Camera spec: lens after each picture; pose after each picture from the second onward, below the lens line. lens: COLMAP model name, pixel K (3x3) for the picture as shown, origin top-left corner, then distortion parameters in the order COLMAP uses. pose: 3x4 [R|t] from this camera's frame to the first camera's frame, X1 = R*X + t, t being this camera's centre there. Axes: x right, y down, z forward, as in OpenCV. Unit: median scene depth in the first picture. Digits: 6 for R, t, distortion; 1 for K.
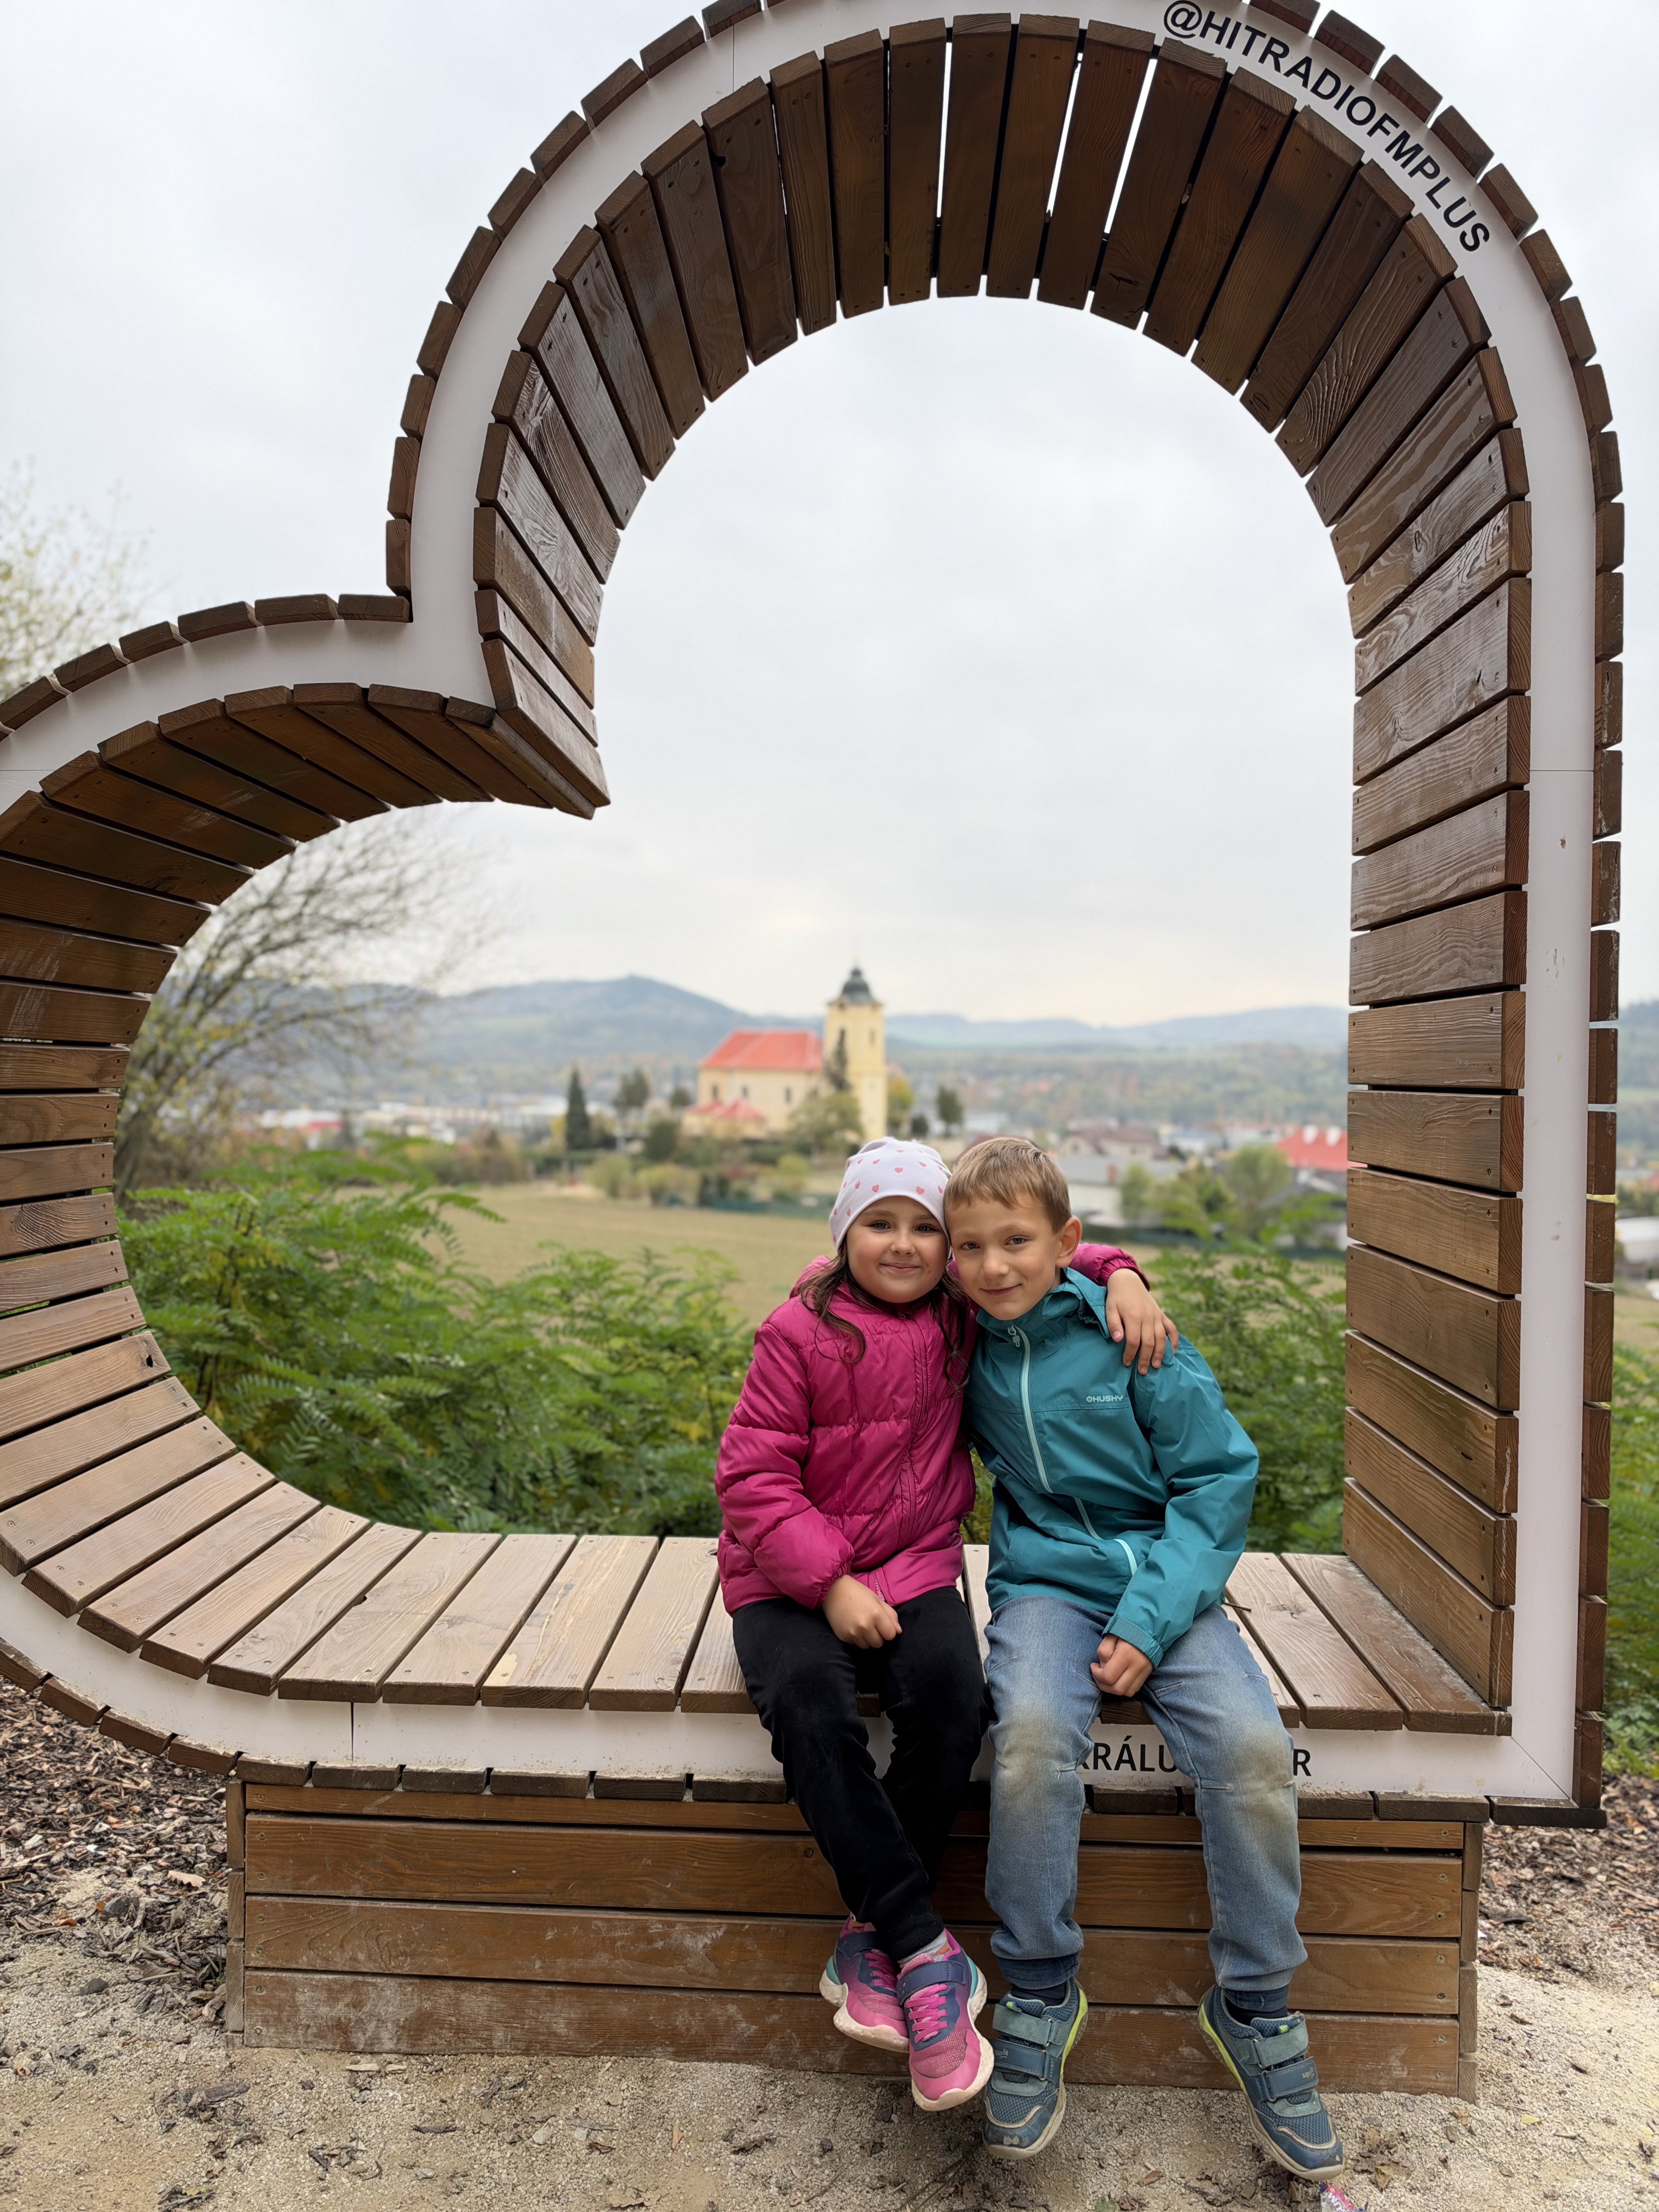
lens RADIAL K [[1591.2, 0, 824.0], [0, 1591.2, 1105.3], [0, 0, 1]] dist [-0.006736, -0.000776]
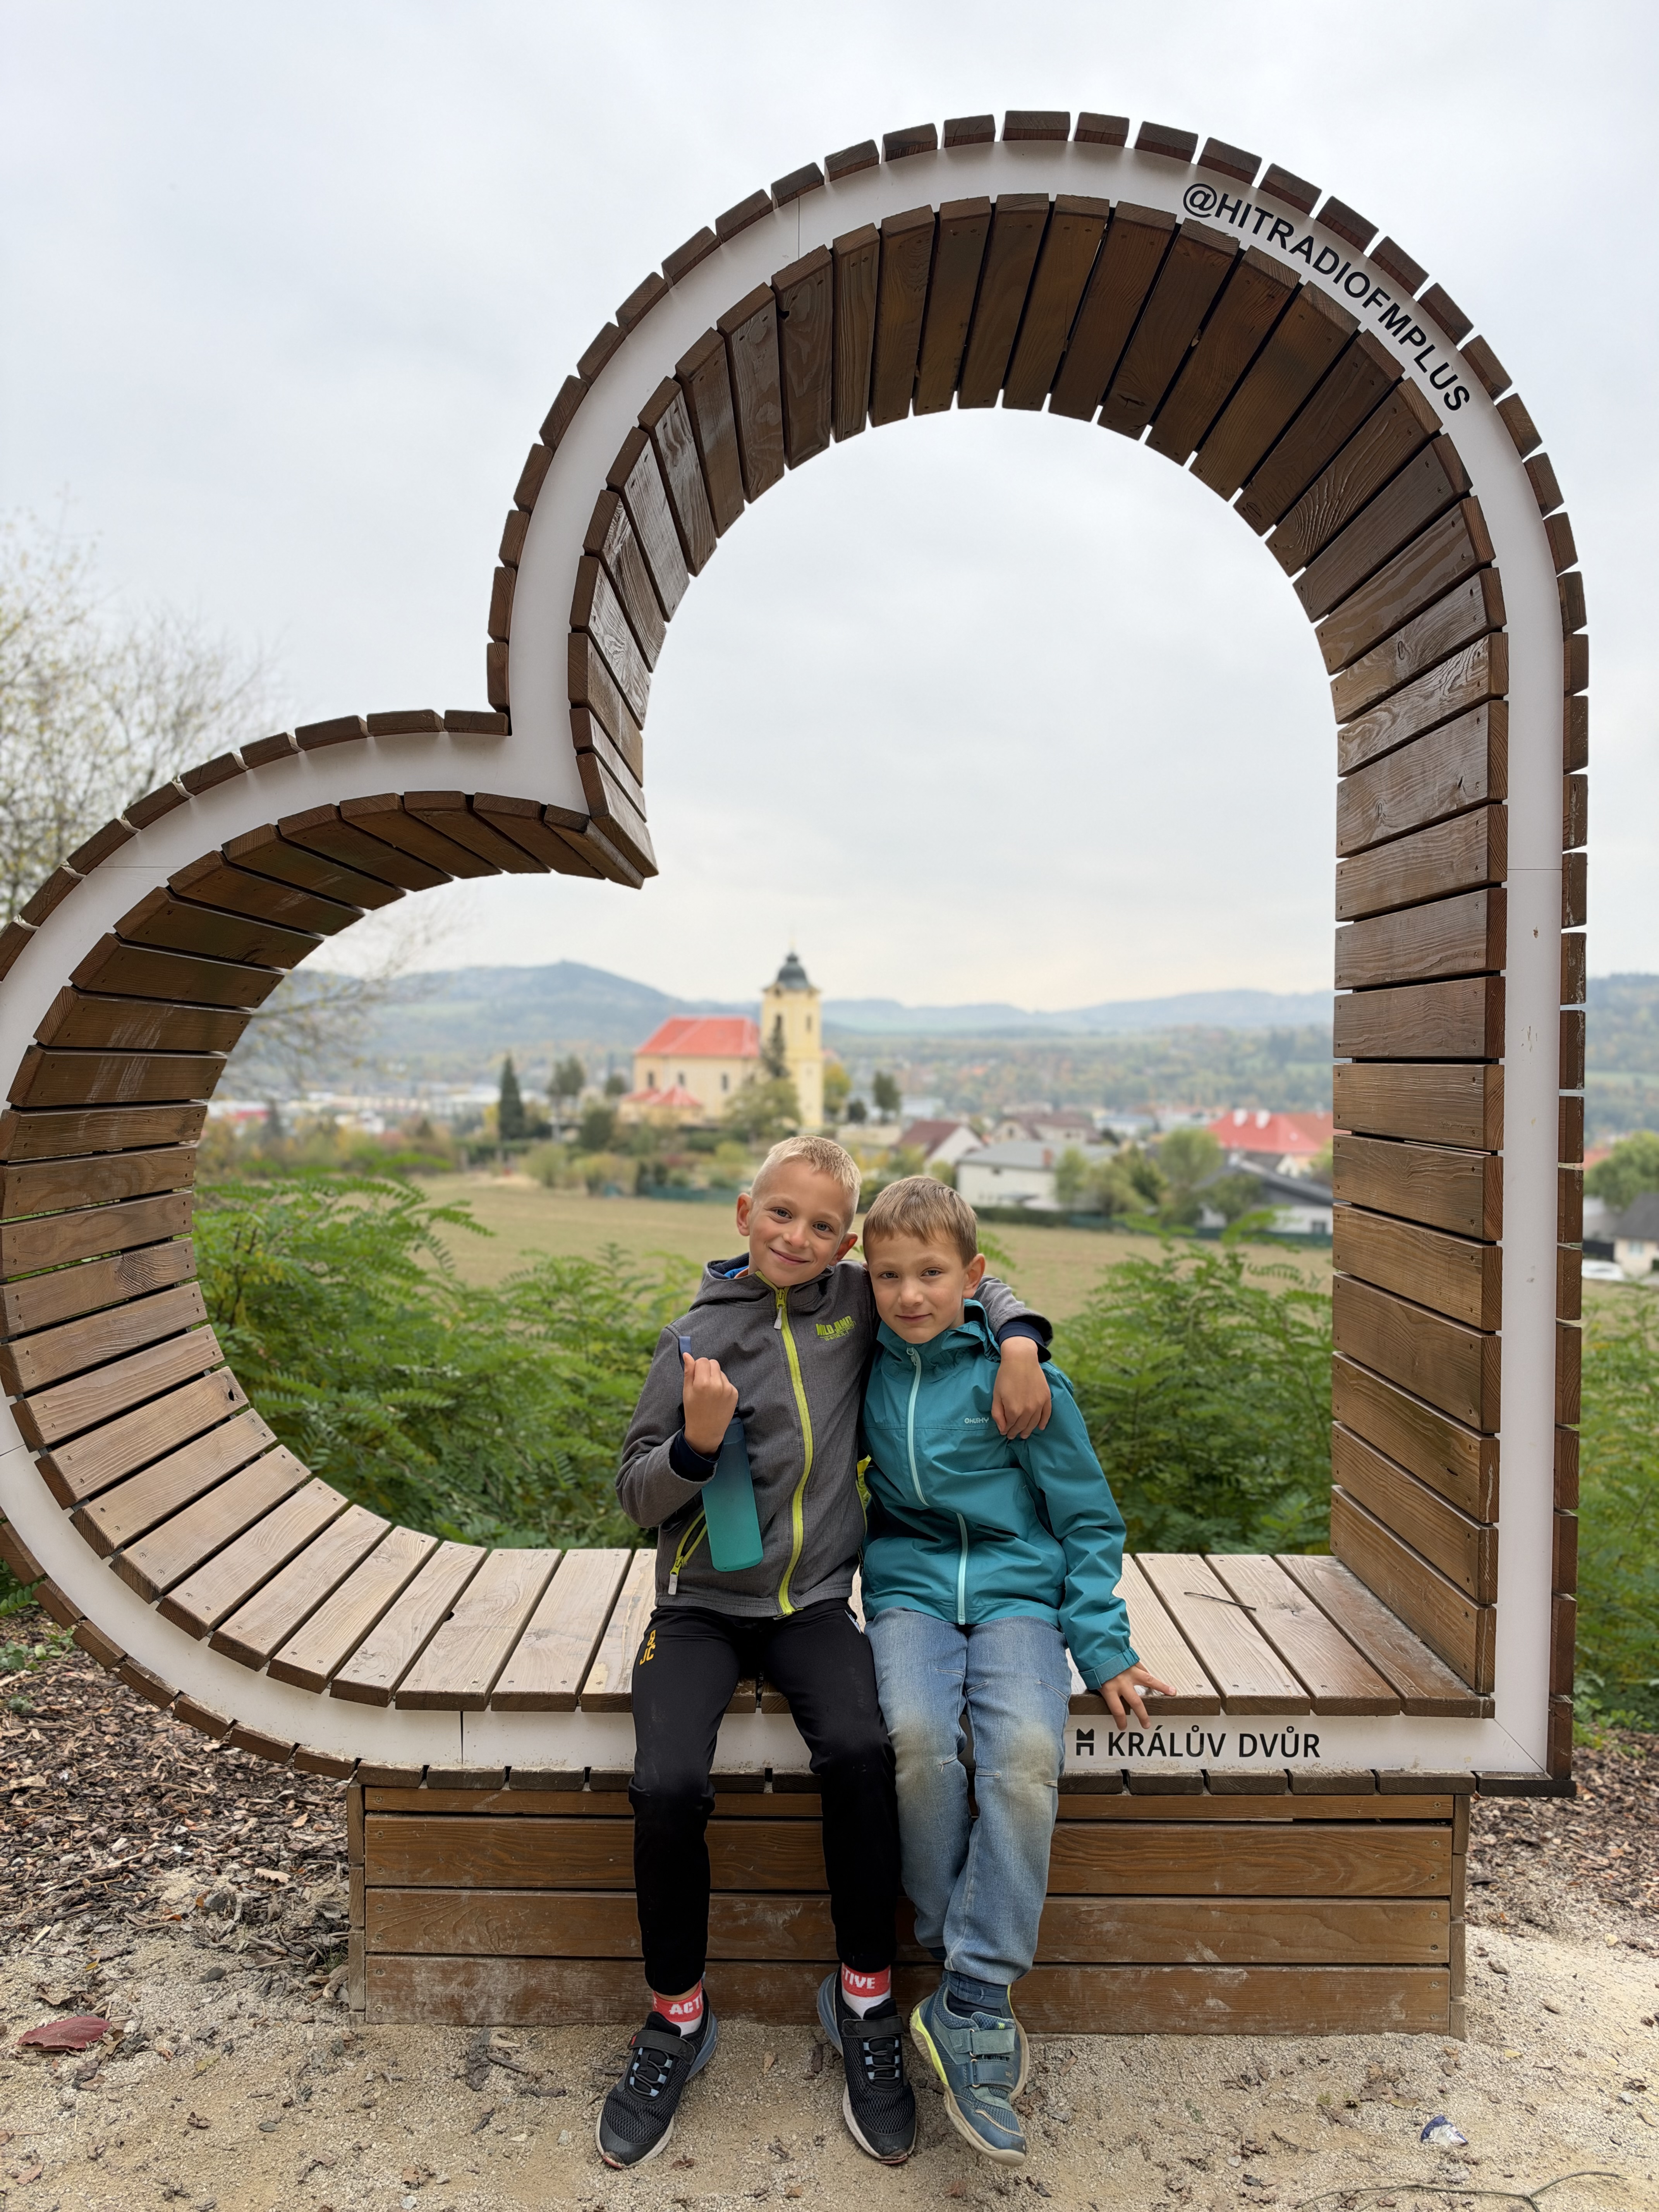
lens RADIAL K [[1594.3, 0, 819.2], [0, 1594.3, 1100.1], [0, 0, 1]] dist [-0.008299, -0.002077]
pose [[0.999250, -0.007572, 0.037981, -0.080610], [0.007349, 0.999955, 0.006013, -0.050048], [-0.038025, -0.005729, 0.999260, -0.104964]]
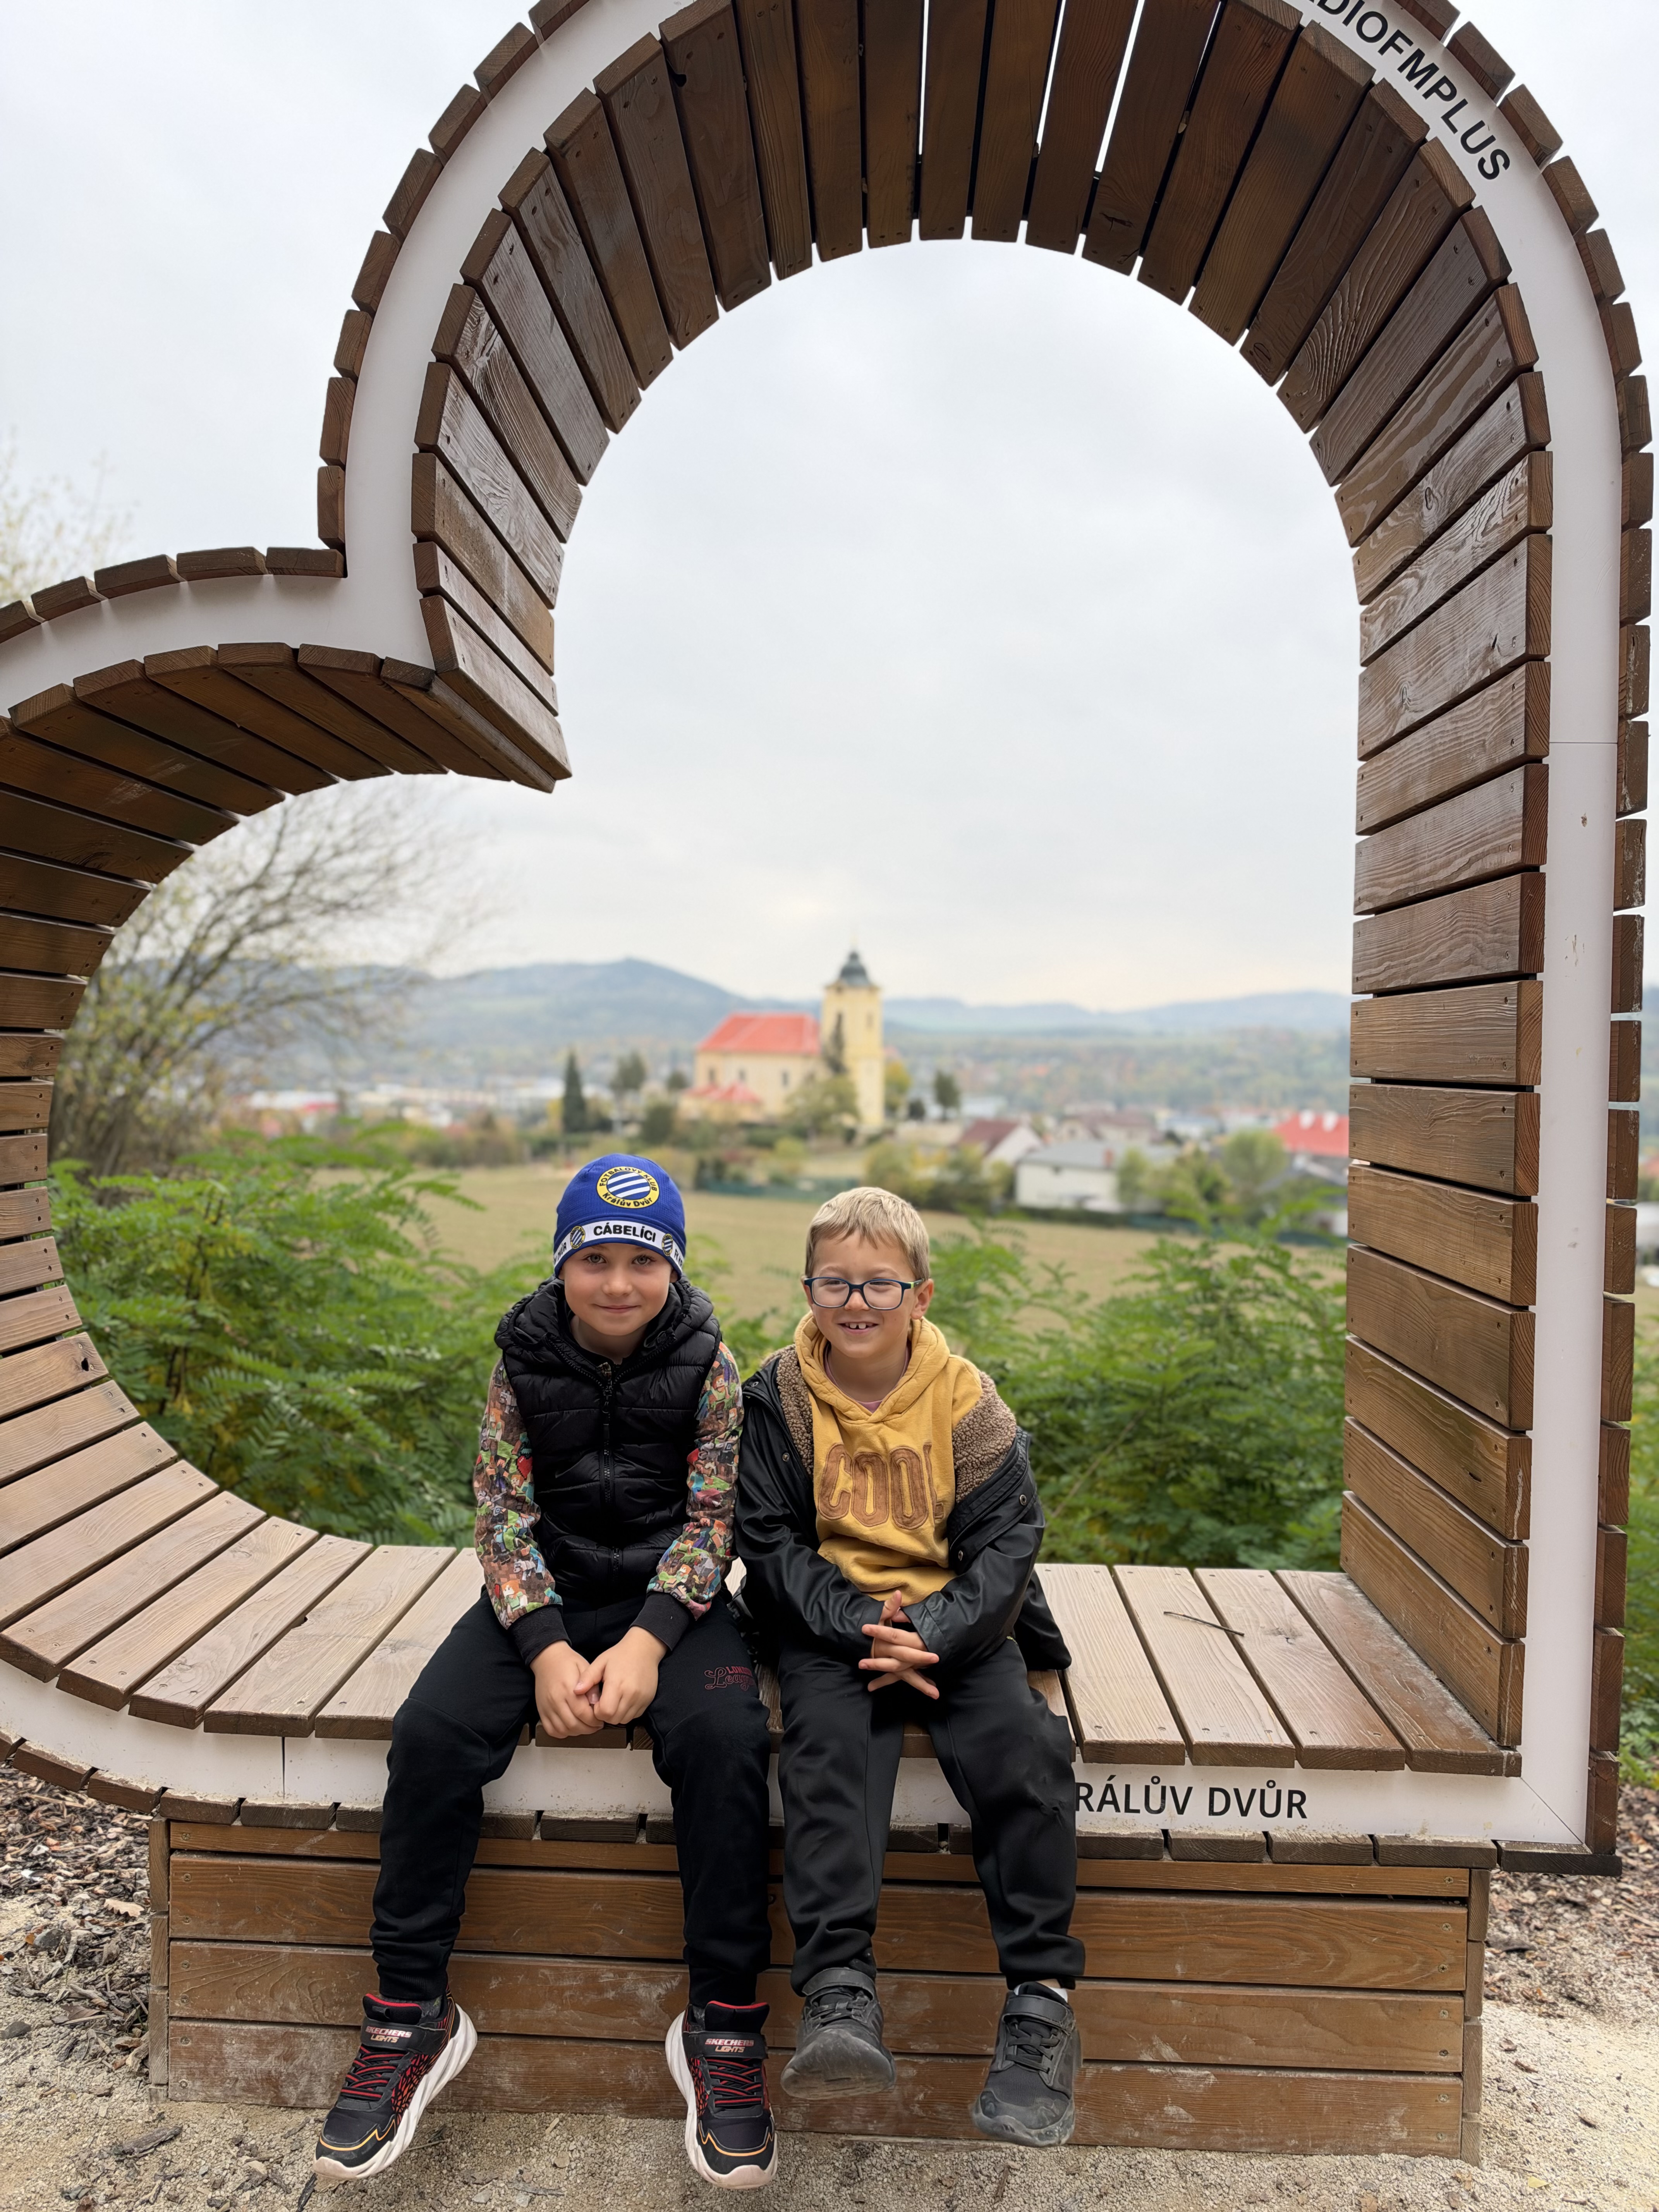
lens RADIAL K [[1592.4, 0, 825.7], [0, 1592.4, 1105.3], [0, 0, 1]] dist [-0.002788, -0.009050]
pose [[0.999991, 0.003321, 0.002775, 0.017363], [-0.003350, 0.999940, 0.010408, -0.006075], [-0.002740, -0.010417, 0.999942, 0.061739]]
